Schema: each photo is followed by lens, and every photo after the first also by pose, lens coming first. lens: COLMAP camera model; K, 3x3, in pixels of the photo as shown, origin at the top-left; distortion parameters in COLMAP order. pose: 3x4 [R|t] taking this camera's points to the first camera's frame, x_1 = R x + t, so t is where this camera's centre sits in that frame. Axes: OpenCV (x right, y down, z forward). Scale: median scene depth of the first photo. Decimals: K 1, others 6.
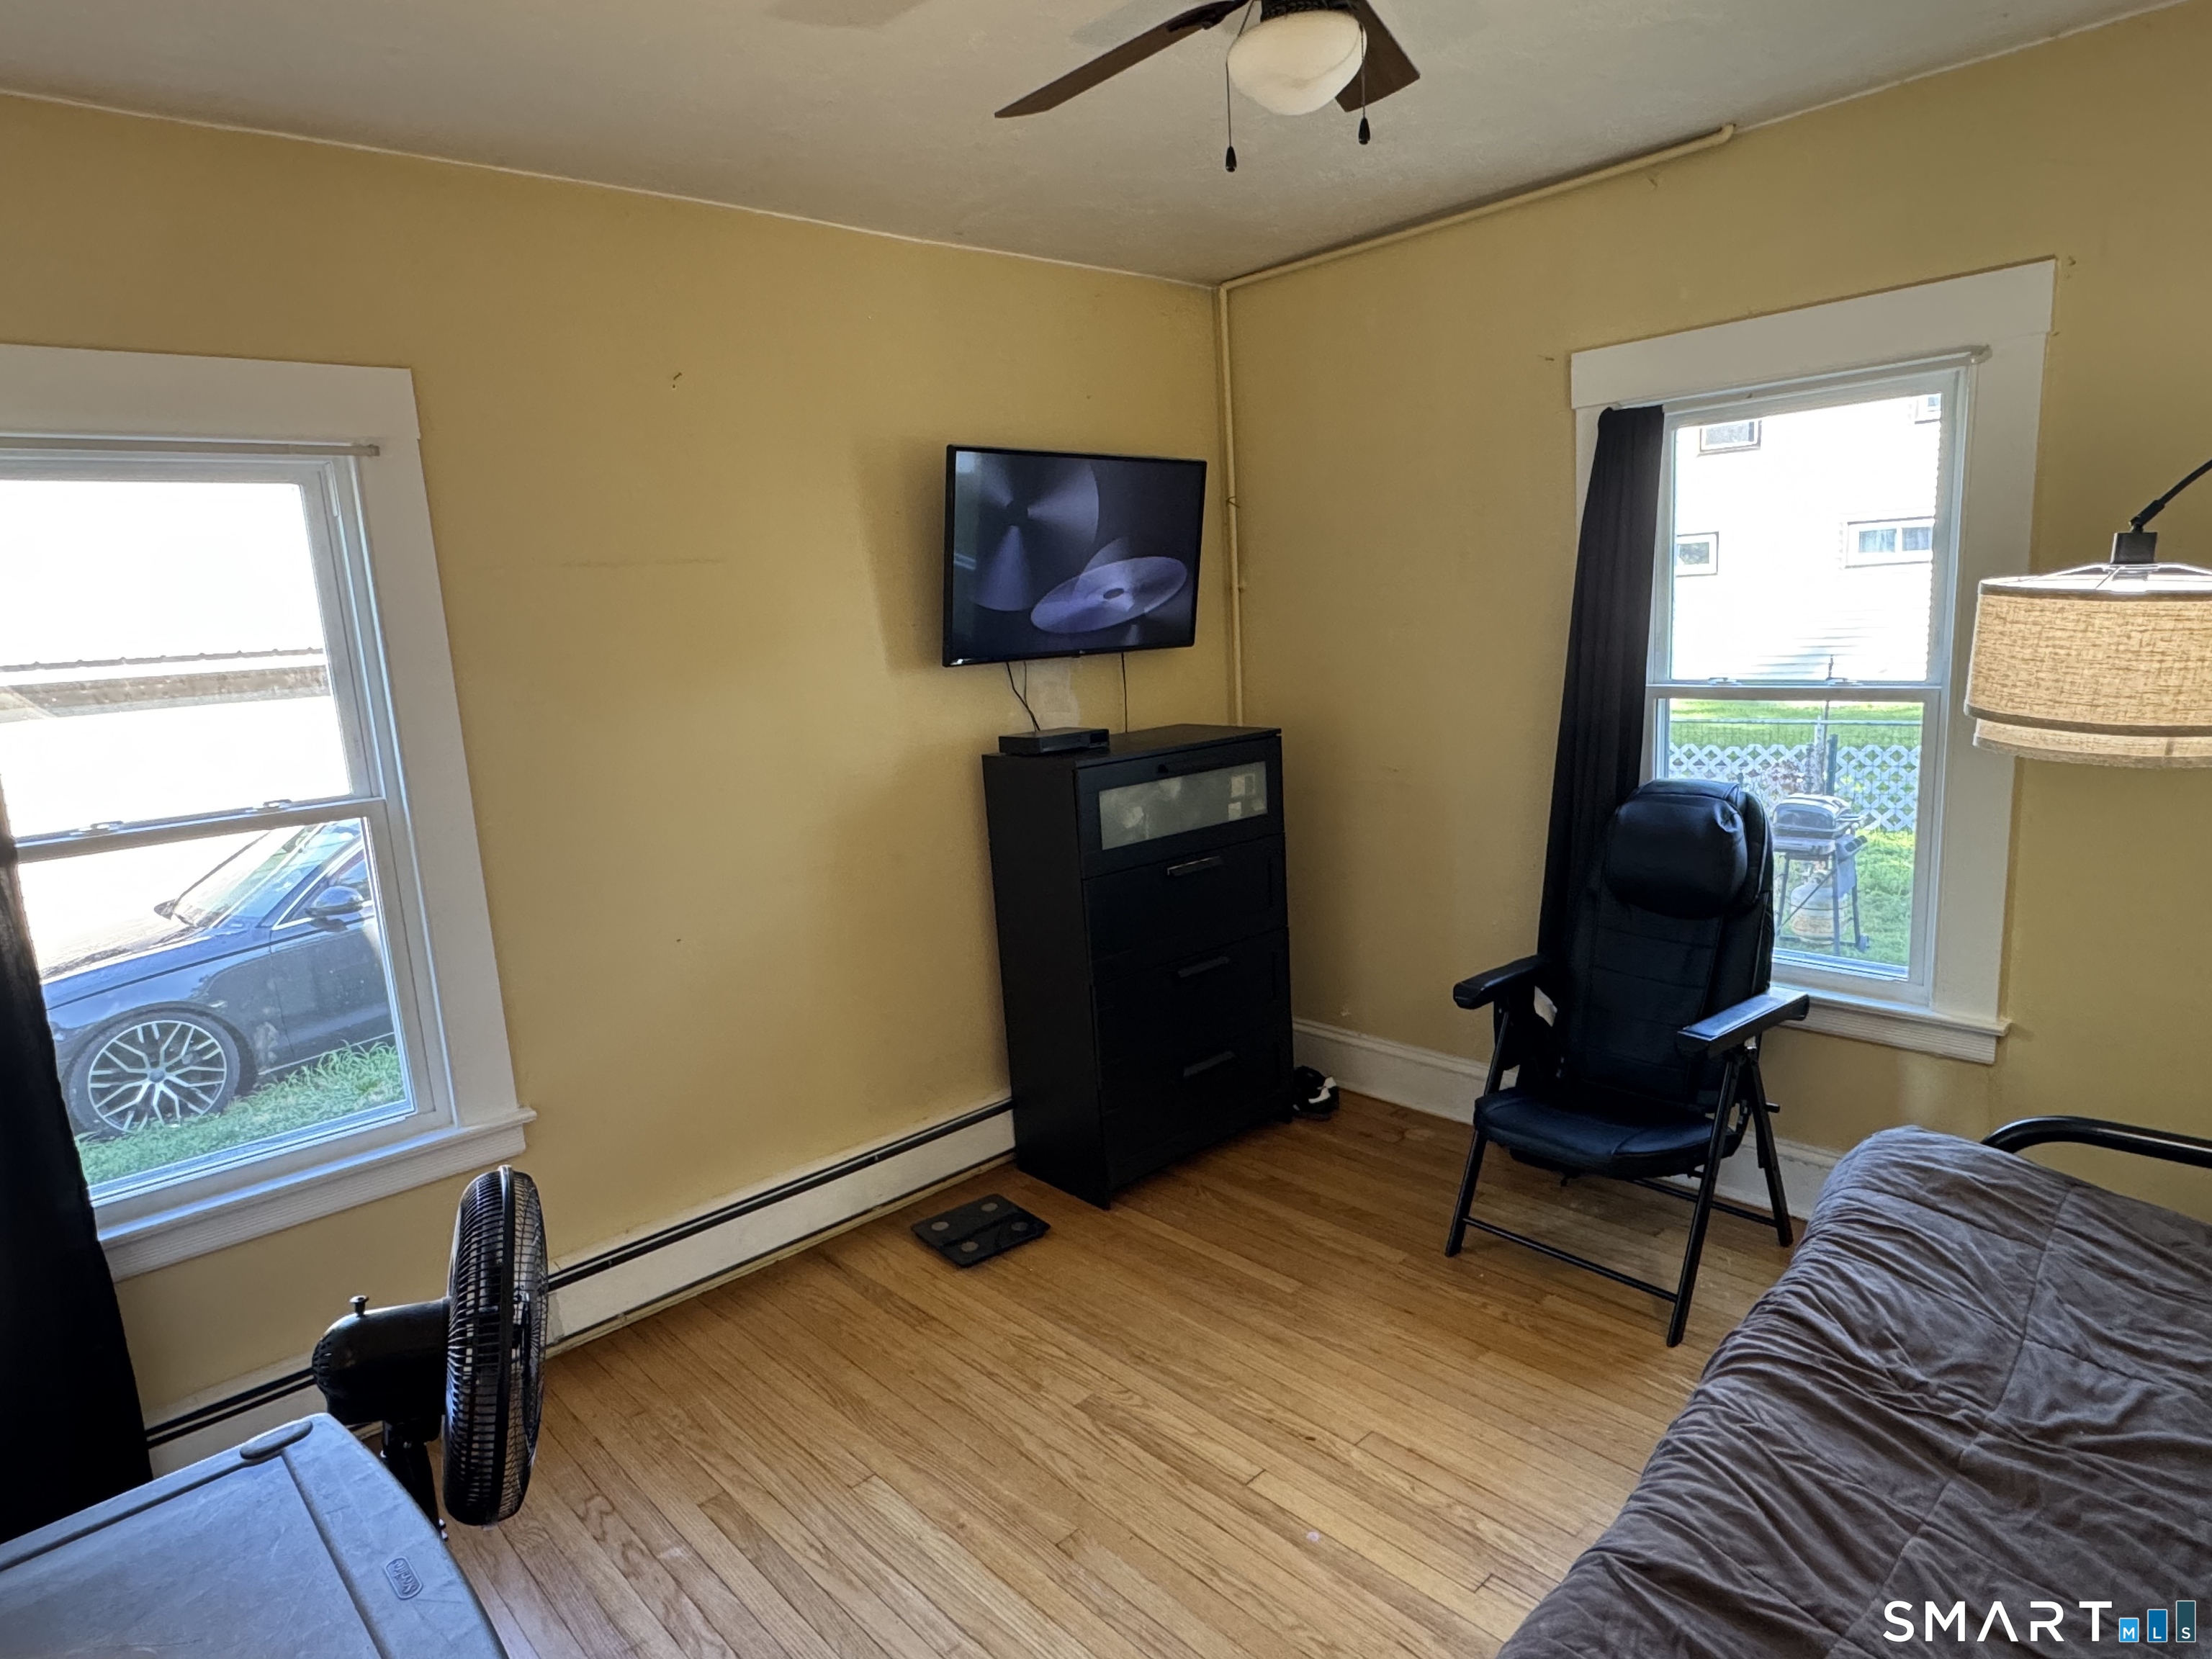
lens RADIAL K [[1281.2, 0, 1098.1], [0, 1281.2, 832.6], [0, 0, 1]] dist [0.000358, 0.000052]
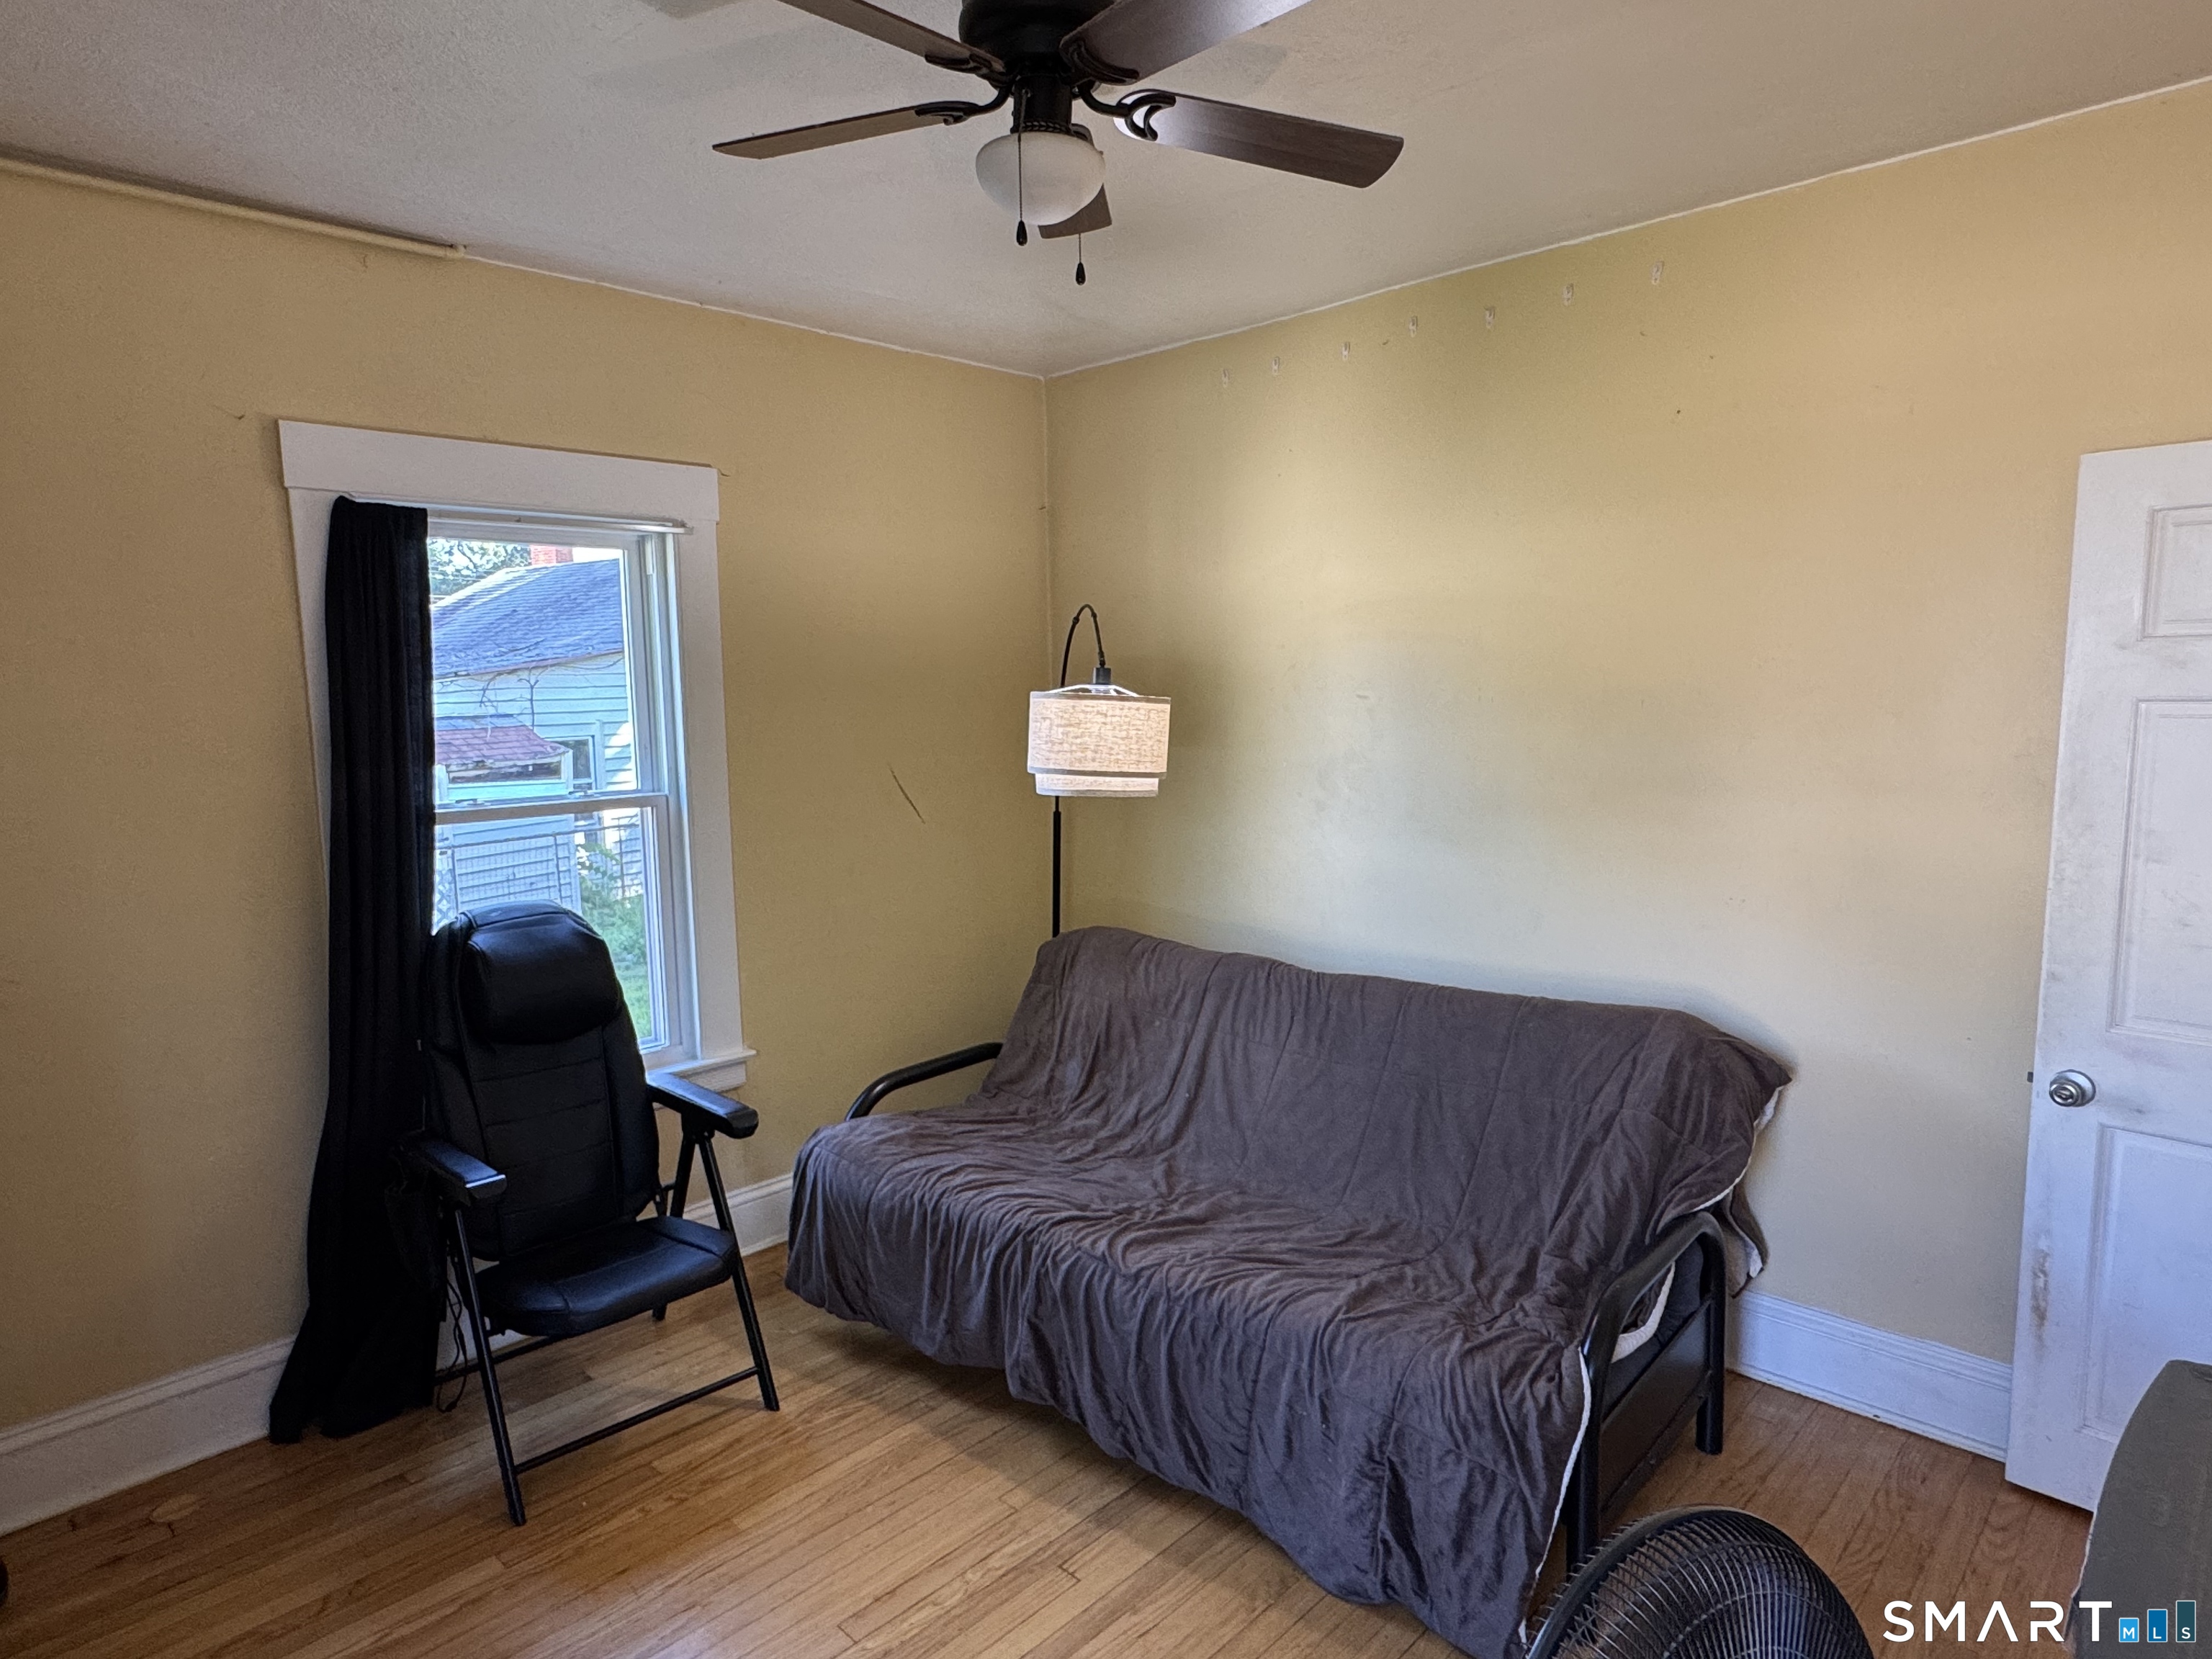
lens RADIAL K [[1281.2, 0, 1097.7], [0, 1281.2, 830.3], [0, 0, 1]] dist [0.000358, 0.000052]
pose [[-0.048411, -0.056162, 0.997247, -0.576154], [0.198025, 0.978060, 0.064695, -0.078730], [-0.979001, 0.200612, -0.036227, 0.673422]]
